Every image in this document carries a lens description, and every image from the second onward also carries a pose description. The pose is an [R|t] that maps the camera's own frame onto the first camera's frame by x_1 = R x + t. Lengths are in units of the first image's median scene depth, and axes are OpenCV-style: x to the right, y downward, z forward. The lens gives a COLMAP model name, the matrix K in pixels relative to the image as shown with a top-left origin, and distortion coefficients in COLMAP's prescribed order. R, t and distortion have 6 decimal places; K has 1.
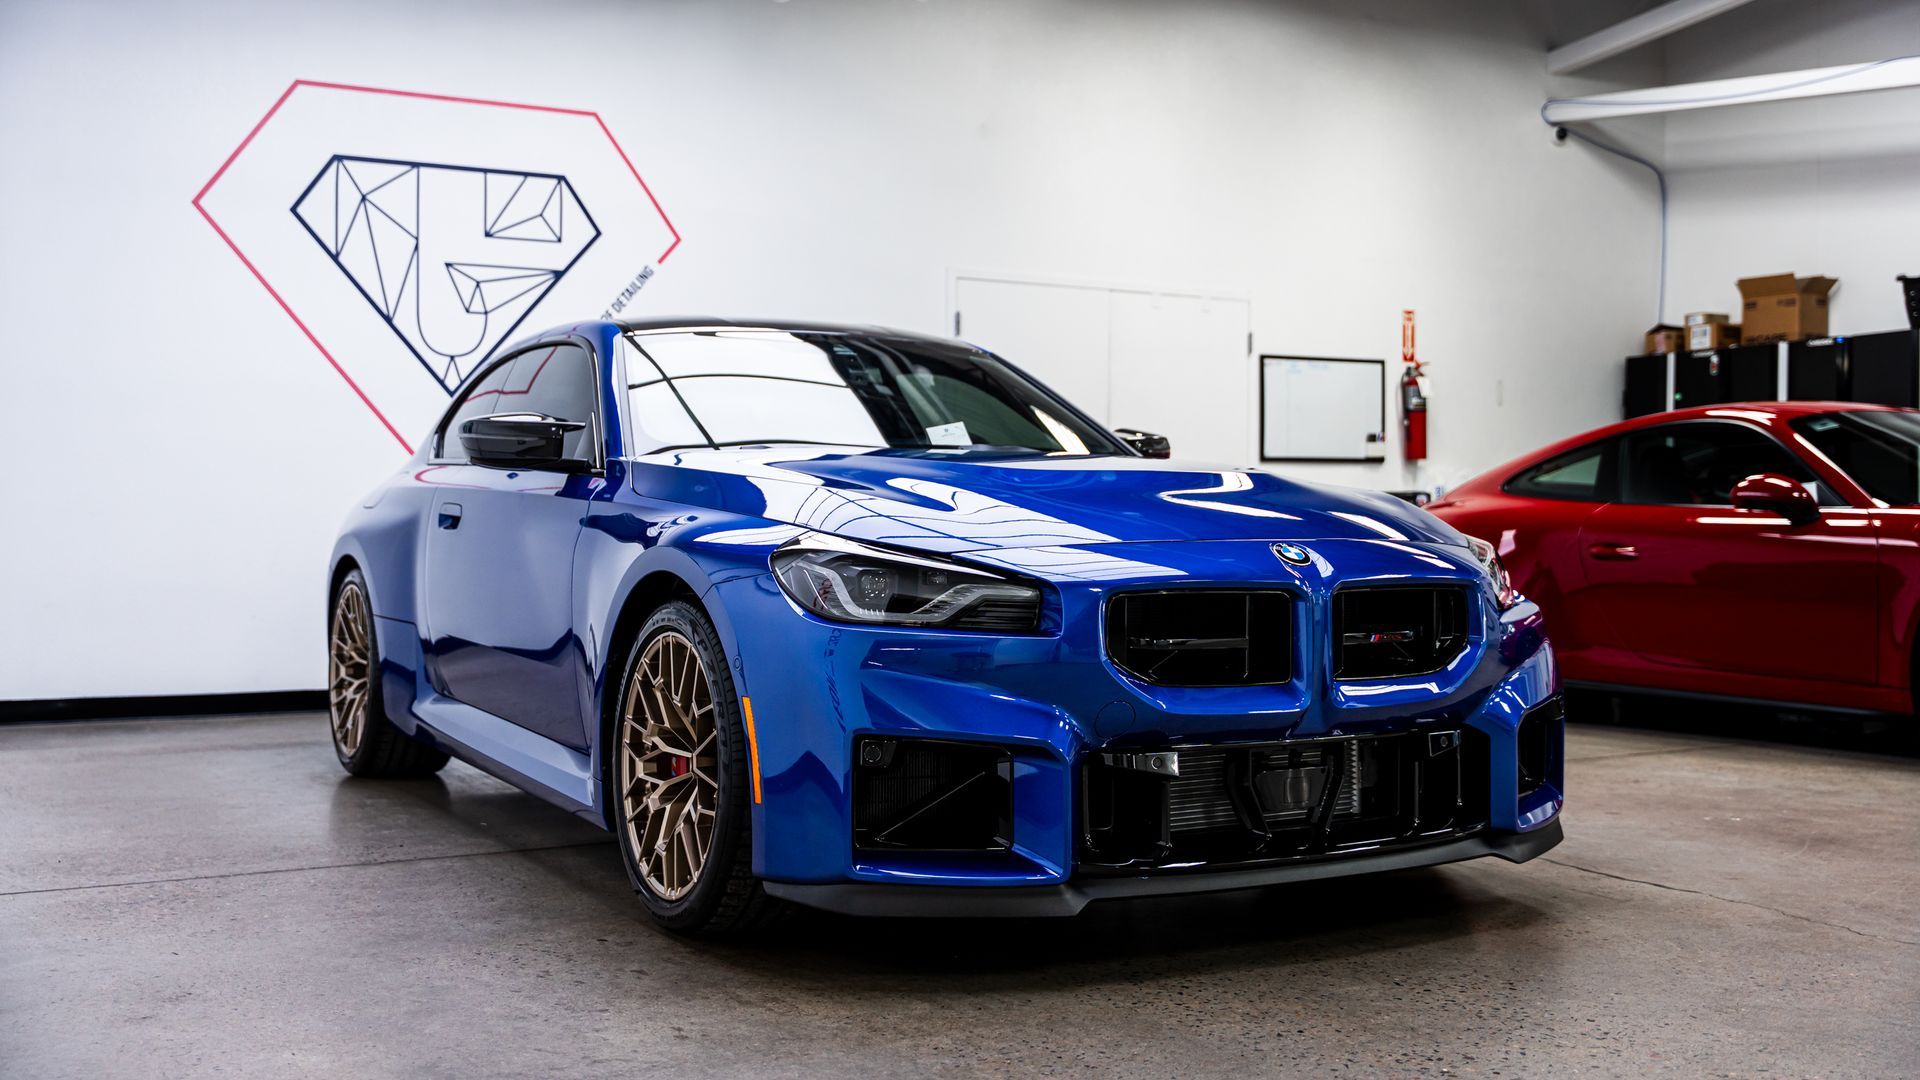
lens RADIAL K [[1721.8, 0, 943.1], [0, 1721.8, 536.4], [0, 0, 1]] dist [-0.003516, 0.016165]
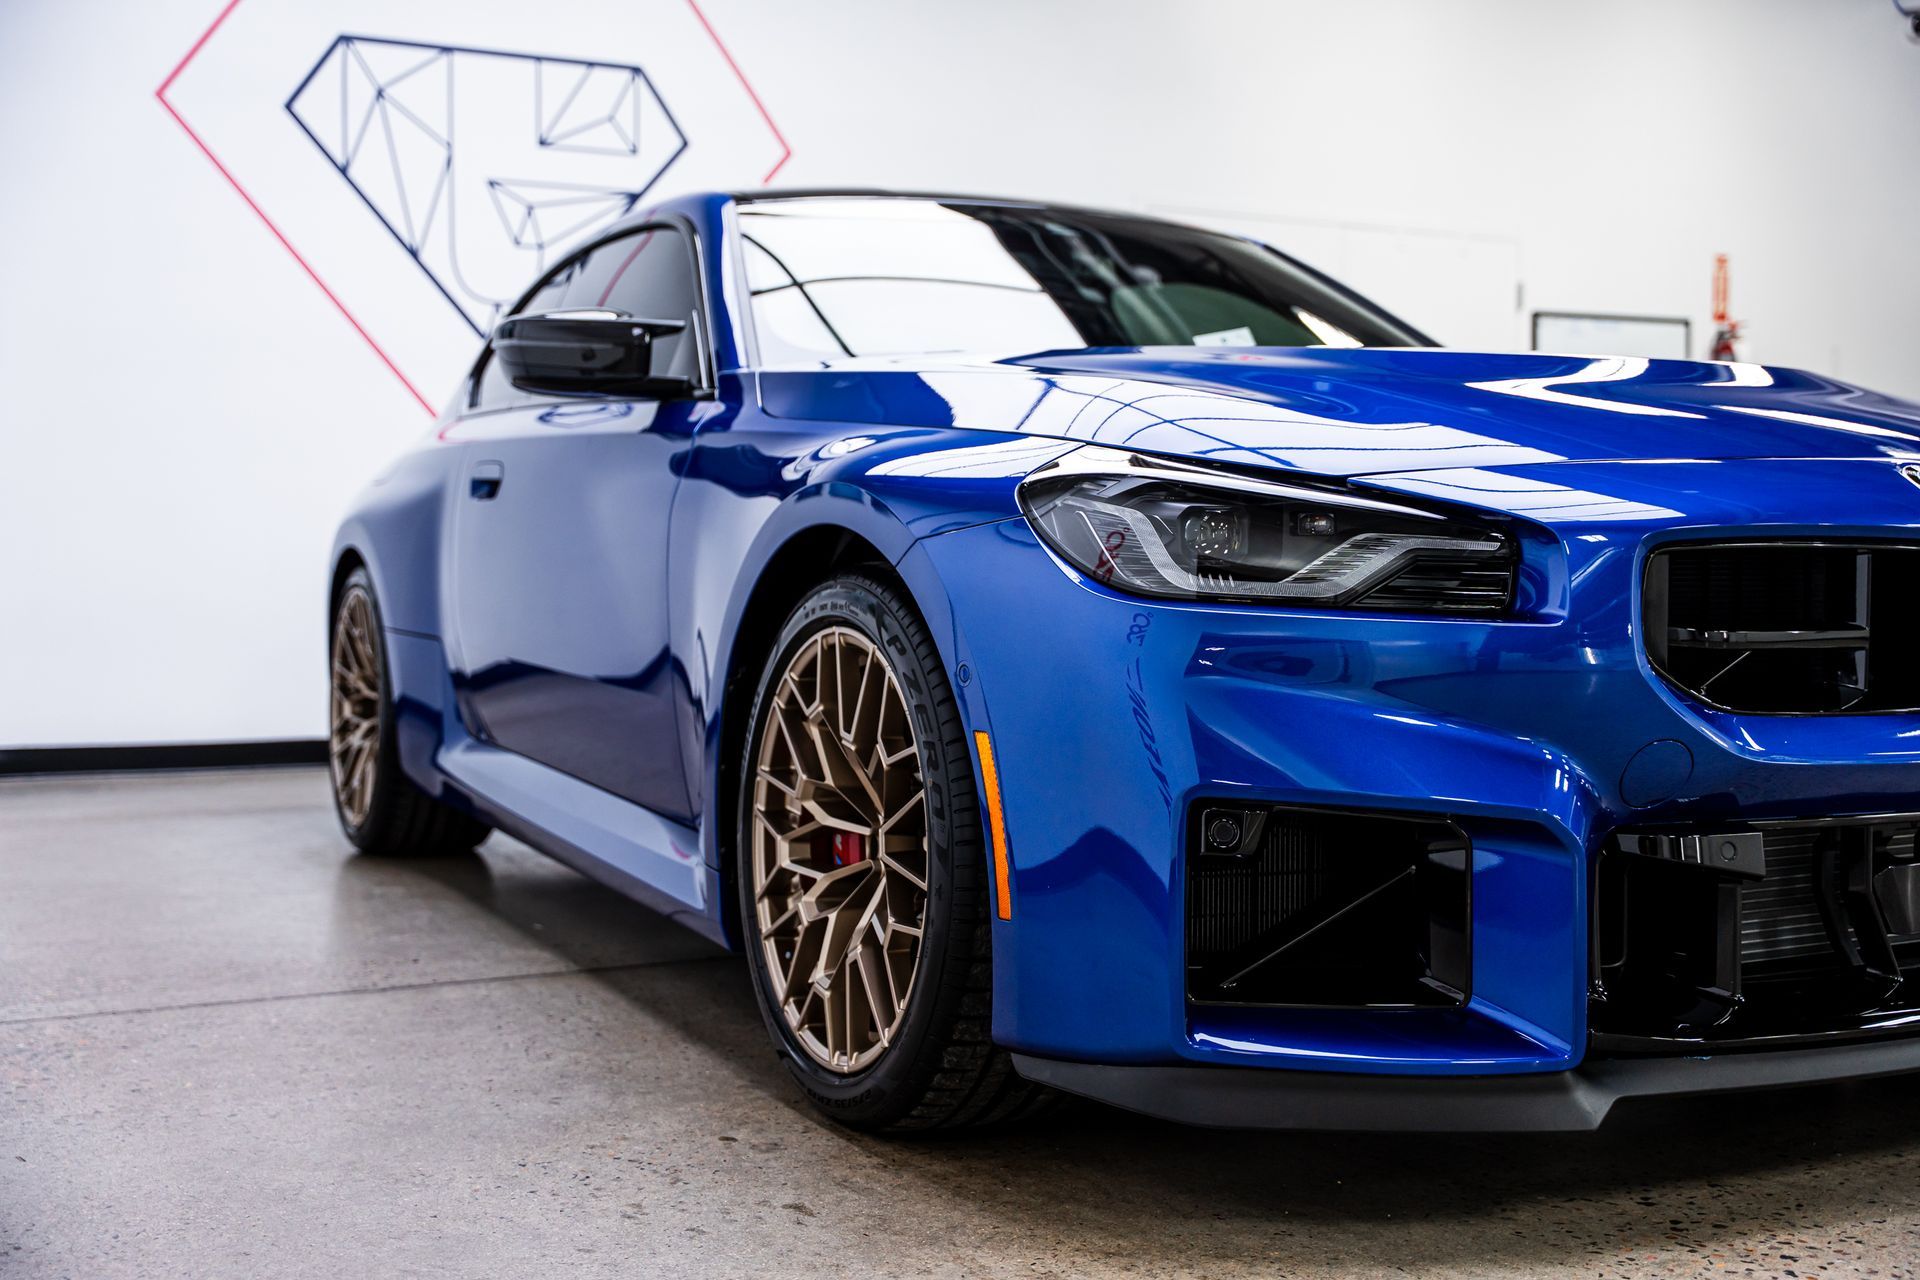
lens RADIAL K [[1913.5, 0, 968.3], [0, 1913.5, 639.3], [0, 0, 1]] dist [0.007978, 0.000000]
pose [[0.999003, 0.000094, -0.044633, -0.070424], [0.001314, 0.999503, 0.031494, 0.033175], [0.044614, -0.031521, 0.998507, 0.285726]]
